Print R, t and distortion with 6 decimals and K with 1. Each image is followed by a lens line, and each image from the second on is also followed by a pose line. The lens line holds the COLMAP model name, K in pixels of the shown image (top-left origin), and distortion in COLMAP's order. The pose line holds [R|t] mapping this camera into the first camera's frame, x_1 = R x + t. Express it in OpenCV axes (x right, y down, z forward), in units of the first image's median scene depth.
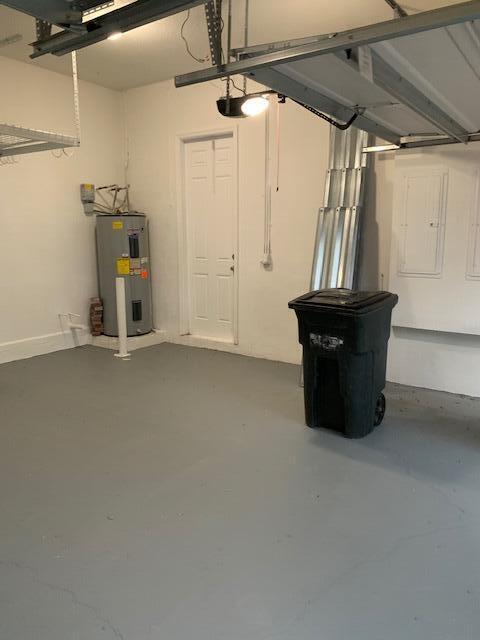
lens RADIAL K [[487.7, 0, 241.9], [0, 487.7, 315.3], [0, 0, 1]] dist [0.037683, -0.036466]
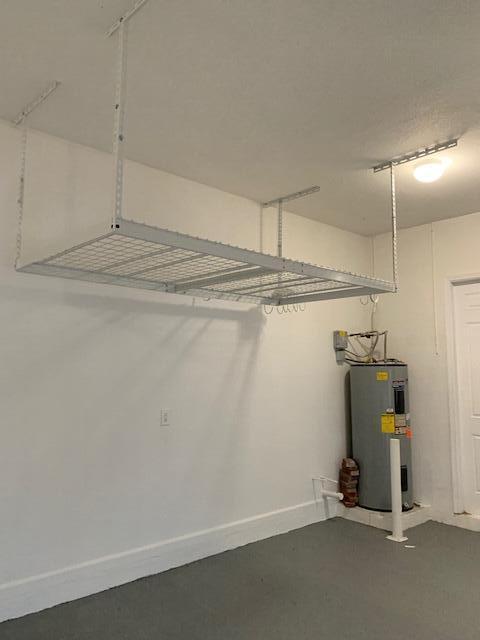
lens RADIAL K [[487.7, 0, 236.6], [0, 487.7, 319.4], [0, 0, 1]] dist [0.037683, -0.036466]
pose [[0.974687, -0.011368, -0.223286, -0.299984], [-0.049235, 0.963276, -0.263960, -0.036150], [0.218086, 0.268272, 0.938333, 0.088961]]
